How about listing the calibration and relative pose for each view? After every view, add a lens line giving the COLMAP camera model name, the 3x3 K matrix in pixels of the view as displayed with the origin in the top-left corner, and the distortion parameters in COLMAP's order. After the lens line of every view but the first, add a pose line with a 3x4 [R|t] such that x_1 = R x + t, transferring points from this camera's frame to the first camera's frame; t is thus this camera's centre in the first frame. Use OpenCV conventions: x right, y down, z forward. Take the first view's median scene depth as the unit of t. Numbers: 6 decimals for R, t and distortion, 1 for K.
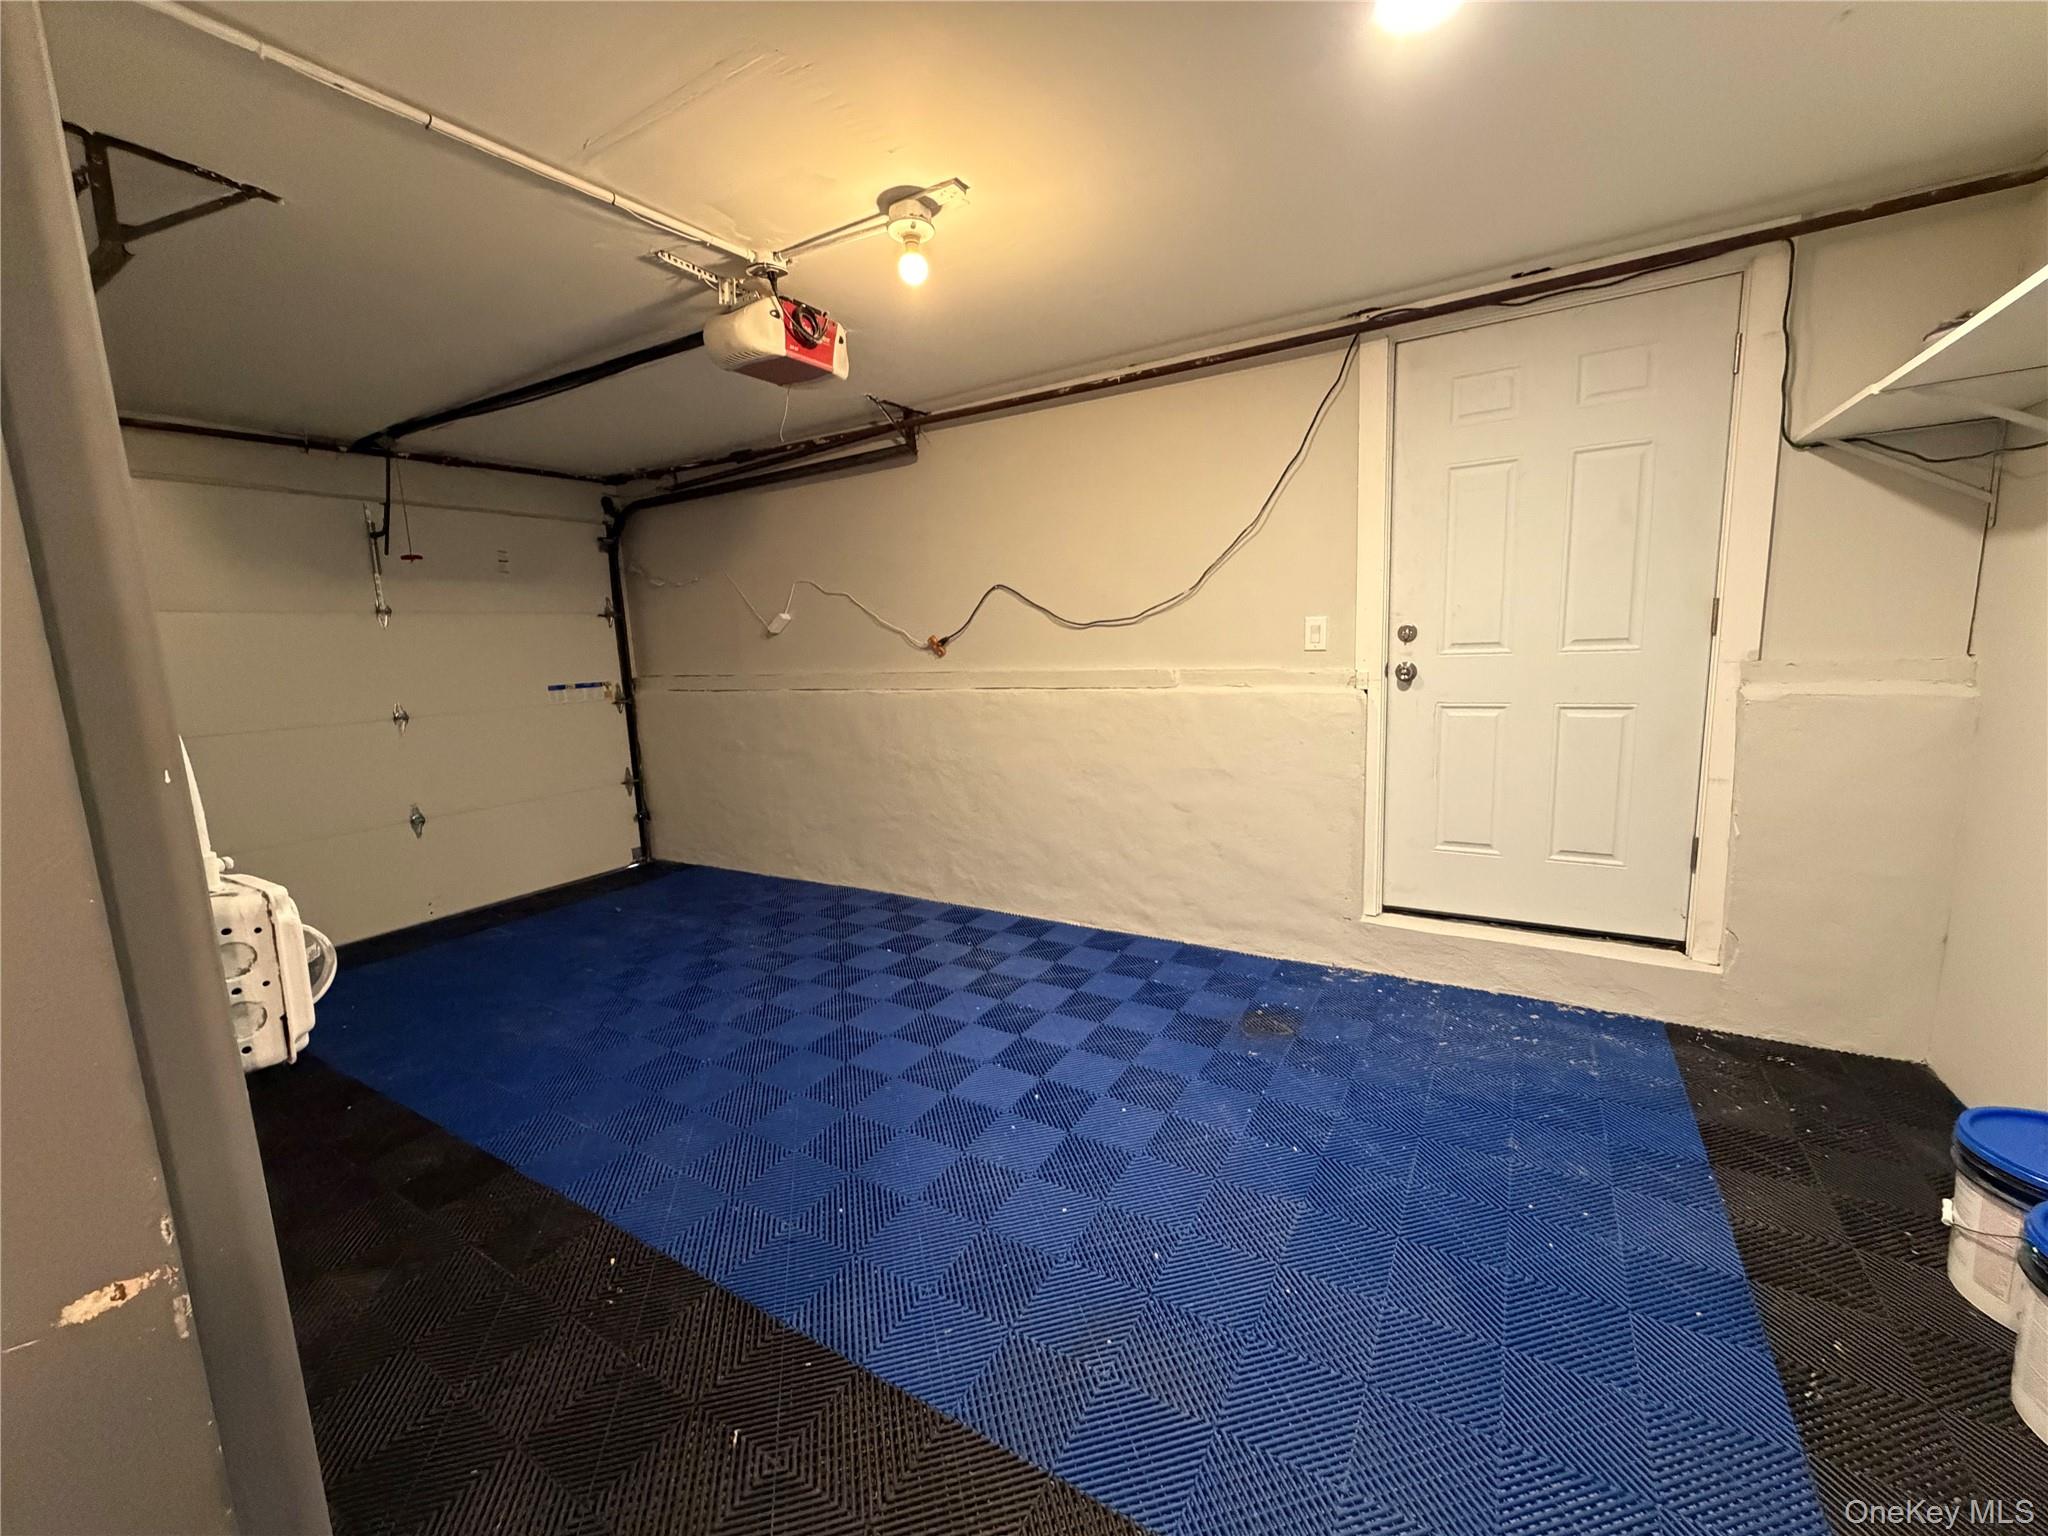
lens RADIAL K [[816.7, 0, 1024.0], [0, 816.7, 768.0], [0, 0, 1]] dist [-0.000330, -0.000290]
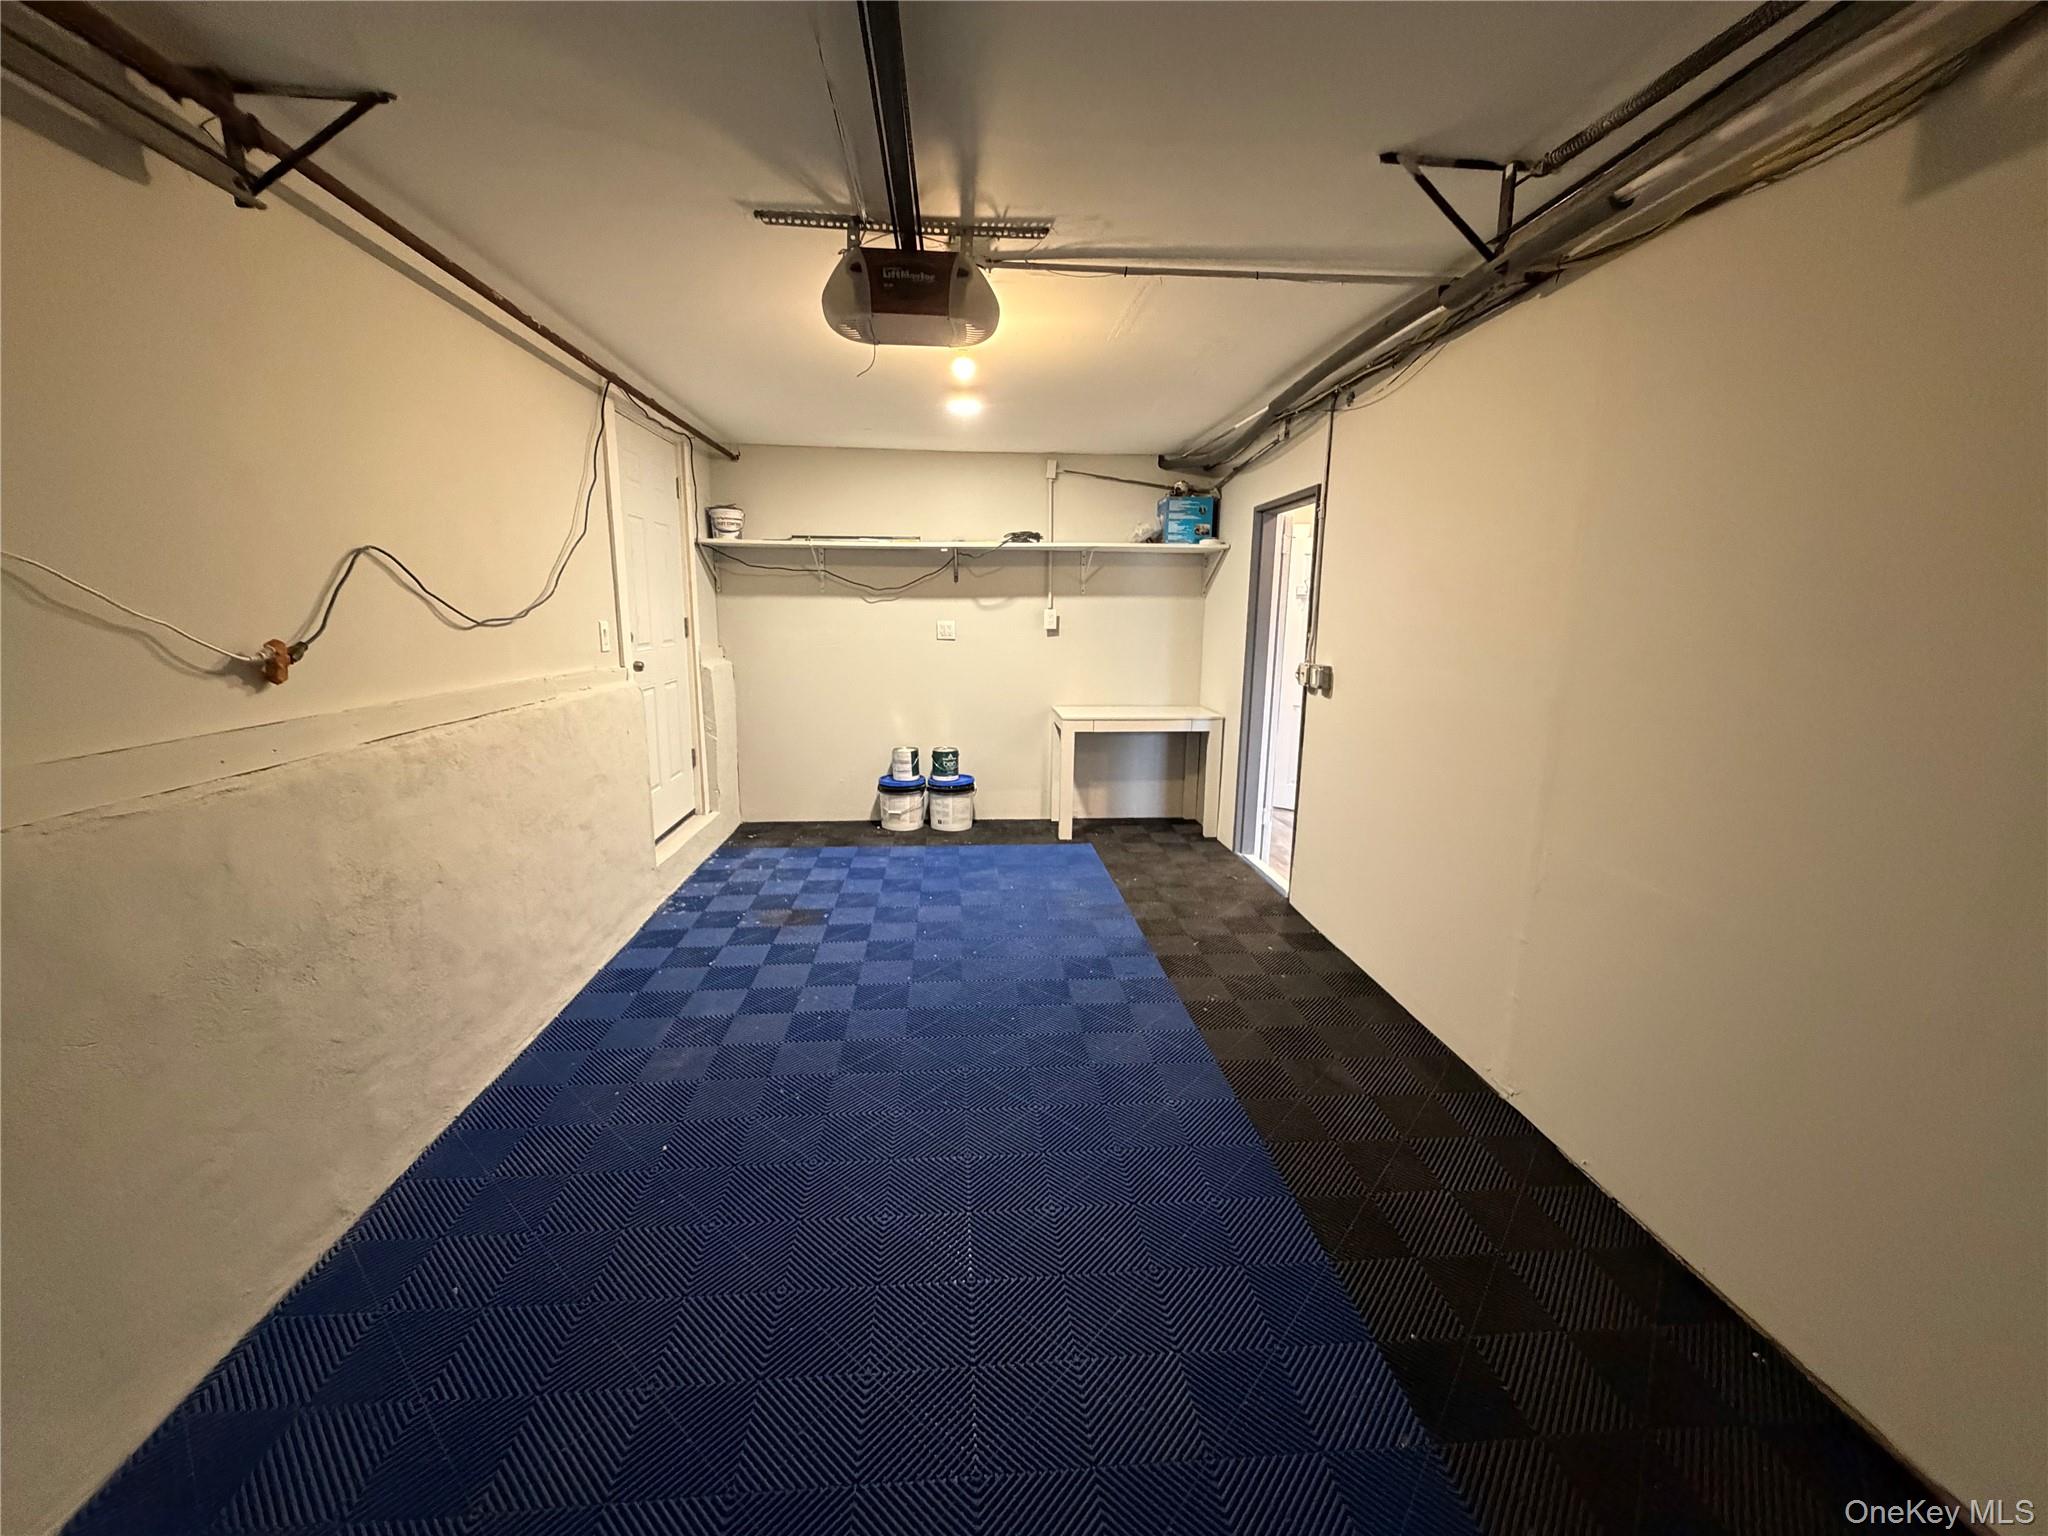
lens RADIAL K [[816.7, 0, 1024.0], [0, 816.7, 768.0], [0, 0, 1]] dist [-0.000330, -0.000290]
pose [[-0.590987, -0.130634, 0.796033, -0.711803], [0.140499, 0.955049, 0.261038, -0.159225], [-0.794352, 0.266112, -0.546068, 0.974092]]
